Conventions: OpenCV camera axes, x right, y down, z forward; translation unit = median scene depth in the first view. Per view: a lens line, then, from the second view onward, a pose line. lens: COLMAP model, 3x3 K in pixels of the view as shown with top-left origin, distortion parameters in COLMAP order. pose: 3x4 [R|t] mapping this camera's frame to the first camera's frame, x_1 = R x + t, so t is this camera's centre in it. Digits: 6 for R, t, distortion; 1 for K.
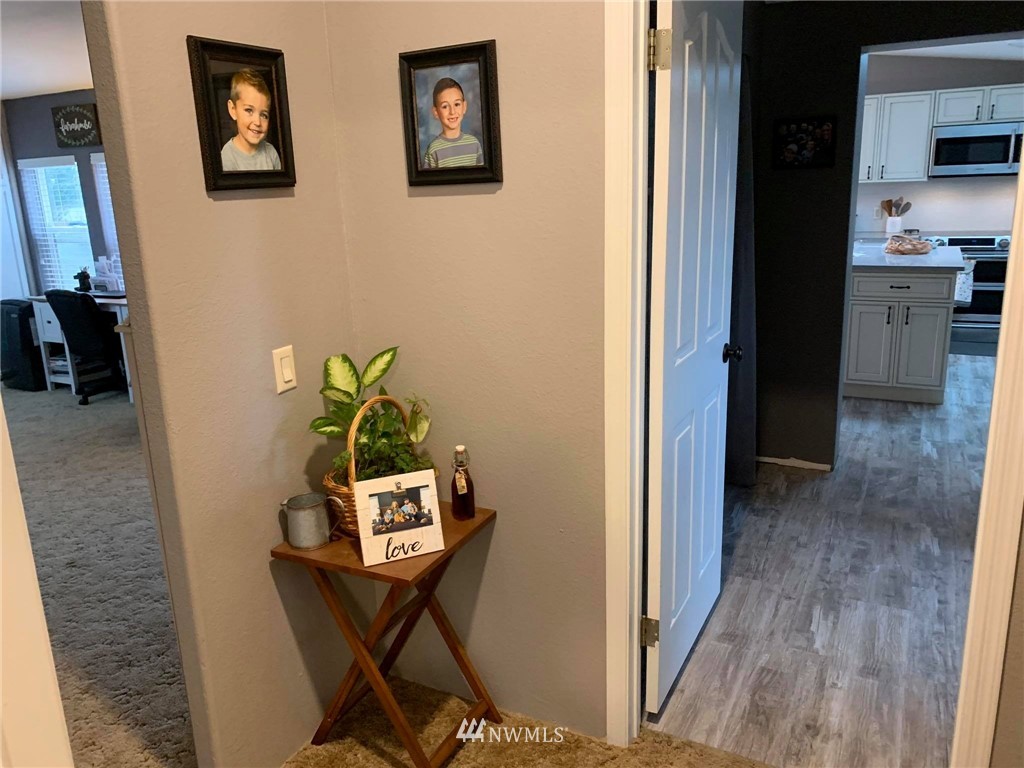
lens RADIAL K [[795.1, 0, 512.0], [0, 795.1, 384.0], [0, 0, 1]] dist [-0.008117, -0.002665]
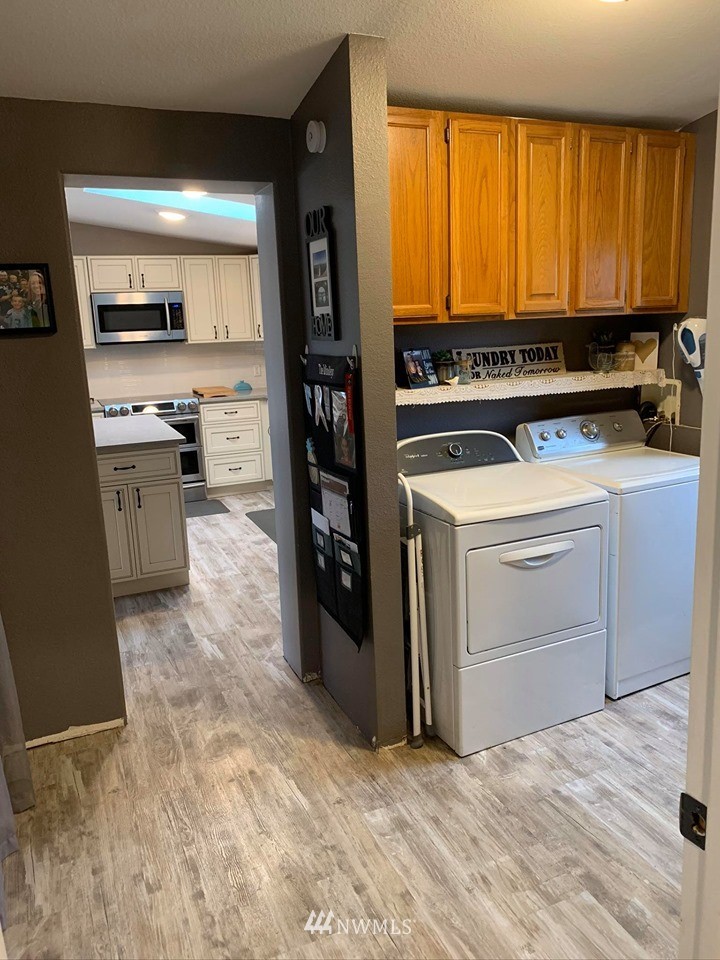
lens RADIAL K [[735.7, 0, 365.1], [0, 735.7, 475.2], [0, 0, 1]] dist [0.011868, -0.006138]
pose [[0.632260, -0.146901, 0.760702, 0.047129], [0.207583, 0.978081, 0.016346, -0.093602], [-0.746429, 0.147573, 0.648895, 0.353675]]
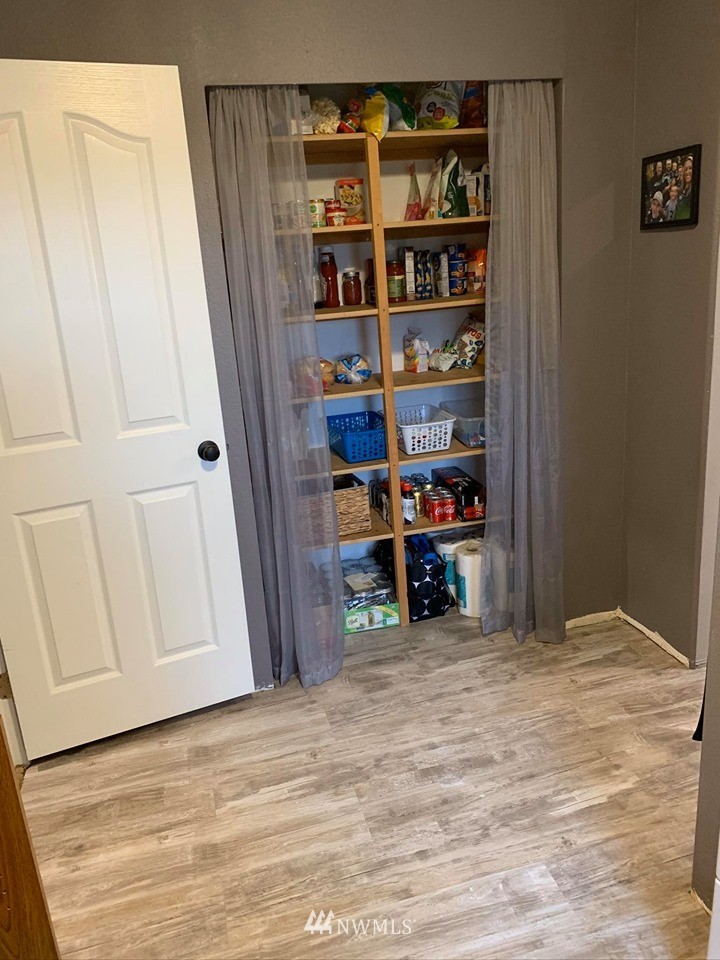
lens RADIAL K [[766.8, 0, 398.9], [0, 766.8, 482.8], [0, 0, 1]] dist [-0.000034, 0.000224]
pose [[0.673903, 0.206979, -0.709235, 0.711413], [-0.145860, 0.978335, 0.146918, -0.117548], [0.724279, 0.004440, 0.689493, 0.371632]]
